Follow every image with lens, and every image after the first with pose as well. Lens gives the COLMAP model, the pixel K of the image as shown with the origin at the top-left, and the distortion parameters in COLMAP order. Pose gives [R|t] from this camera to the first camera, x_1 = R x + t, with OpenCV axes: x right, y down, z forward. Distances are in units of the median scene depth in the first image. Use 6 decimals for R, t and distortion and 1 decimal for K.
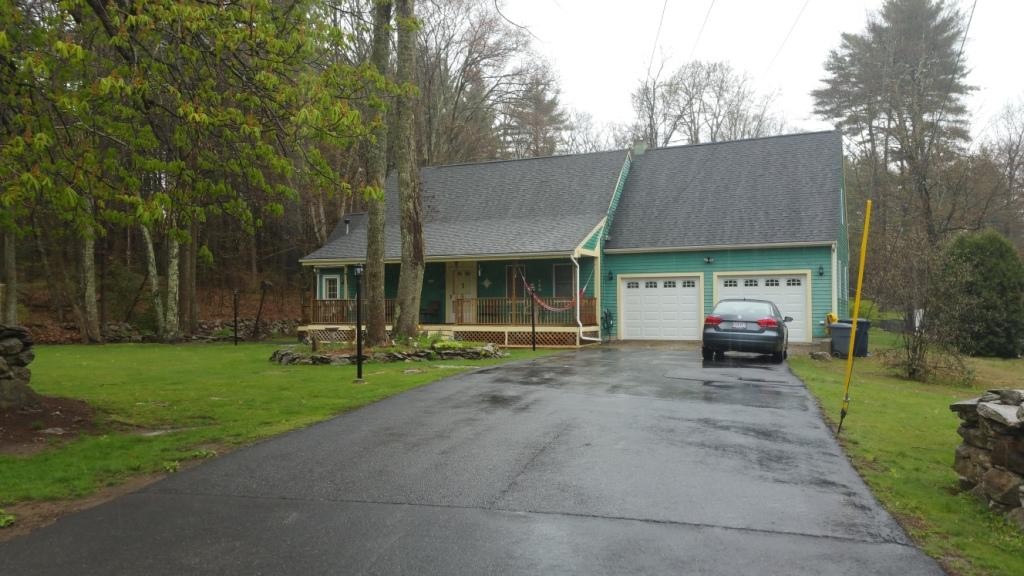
lens RADIAL K [[773.4, 0, 513.8], [0, 773.4, 290.7], [0, 0, 1]] dist [0.001661, -0.002527]
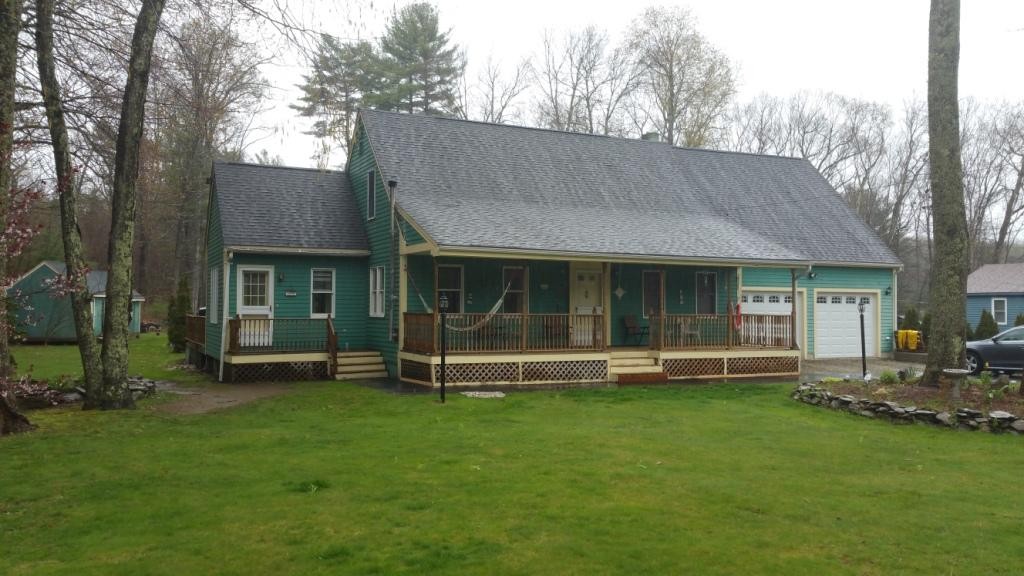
lens RADIAL K [[812.4, 0, 552.8], [0, 812.4, 288.3], [0, 0, 1]] dist [0.081599, -0.120195]
pose [[0.612305, 0.029217, 0.790082, -0.733105], [-0.016657, 0.999572, -0.024054, 0.006266], [-0.790446, 0.001568, 0.612529, 0.619317]]
